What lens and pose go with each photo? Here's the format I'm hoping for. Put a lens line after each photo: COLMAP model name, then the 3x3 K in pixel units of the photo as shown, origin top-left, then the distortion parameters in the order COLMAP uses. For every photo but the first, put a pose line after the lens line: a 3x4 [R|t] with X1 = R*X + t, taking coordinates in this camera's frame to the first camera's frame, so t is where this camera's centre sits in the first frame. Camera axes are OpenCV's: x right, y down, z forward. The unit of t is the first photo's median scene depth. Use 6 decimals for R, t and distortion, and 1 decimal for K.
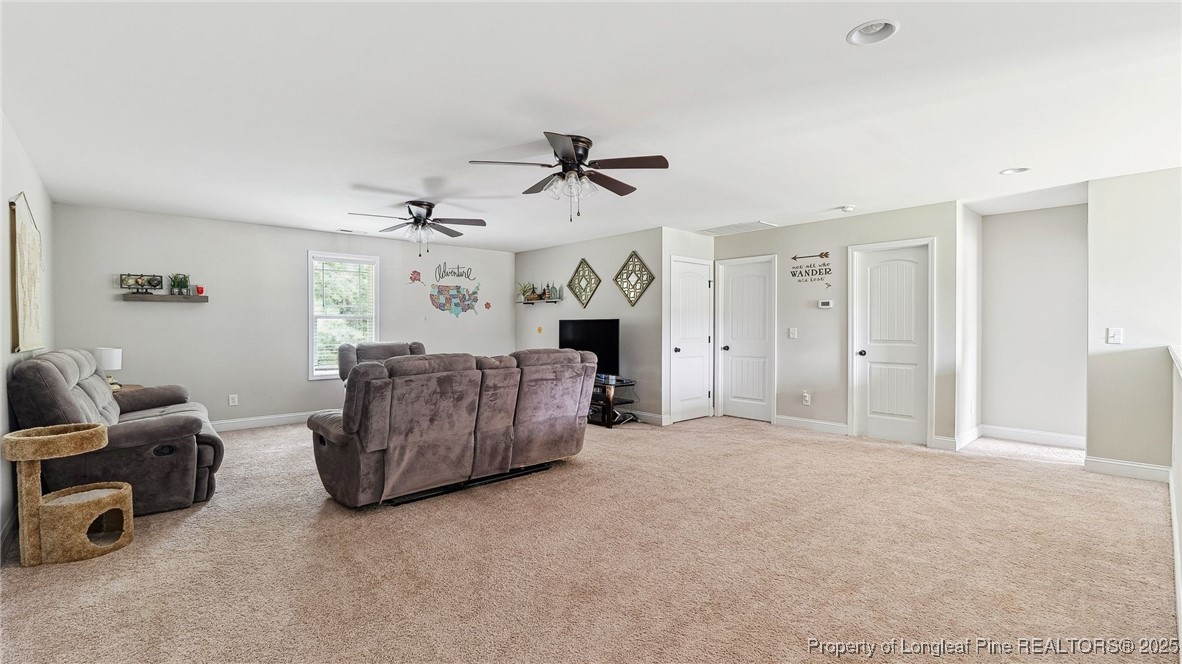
lens RADIAL K [[493.7, 0, 576.4], [0, 493.7, 328.8], [0, 0, 1]] dist [0.000213, -0.000258]
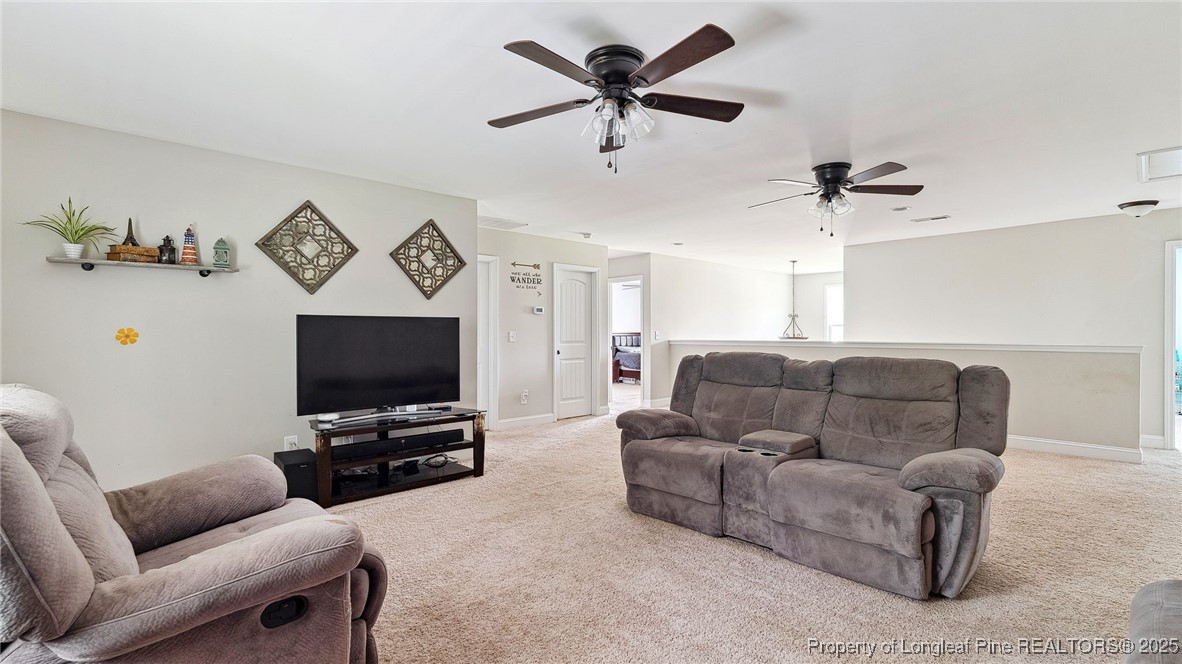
lens RADIAL K [[554.5, 0, 595.6], [0, 554.5, 333.8], [0, 0, 1]] dist [-0.001366, -0.000218]
pose [[-0.027075, -0.001014, 0.999633, -0.673628], [0.005143, 0.999986, 0.001154, 0.001968], [-0.999620, 0.005173, -0.027069, 0.806226]]
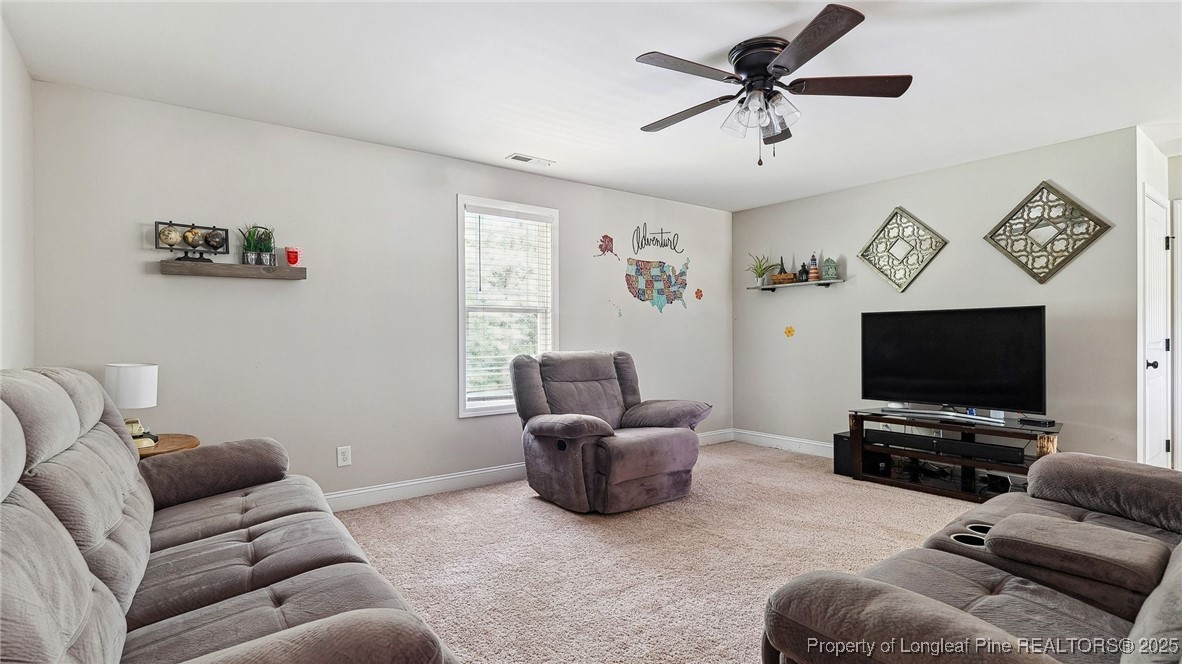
lens RADIAL K [[554.5, 0, 595.6], [0, 554.5, 333.8], [0, 0, 1]] dist [-0.001366, -0.000218]
pose [[0.997101, -0.005160, -0.075914, -0.335701], [0.004601, 0.999961, -0.007537, 0.011593], [0.075949, 0.007165, 0.997086, 0.364884]]
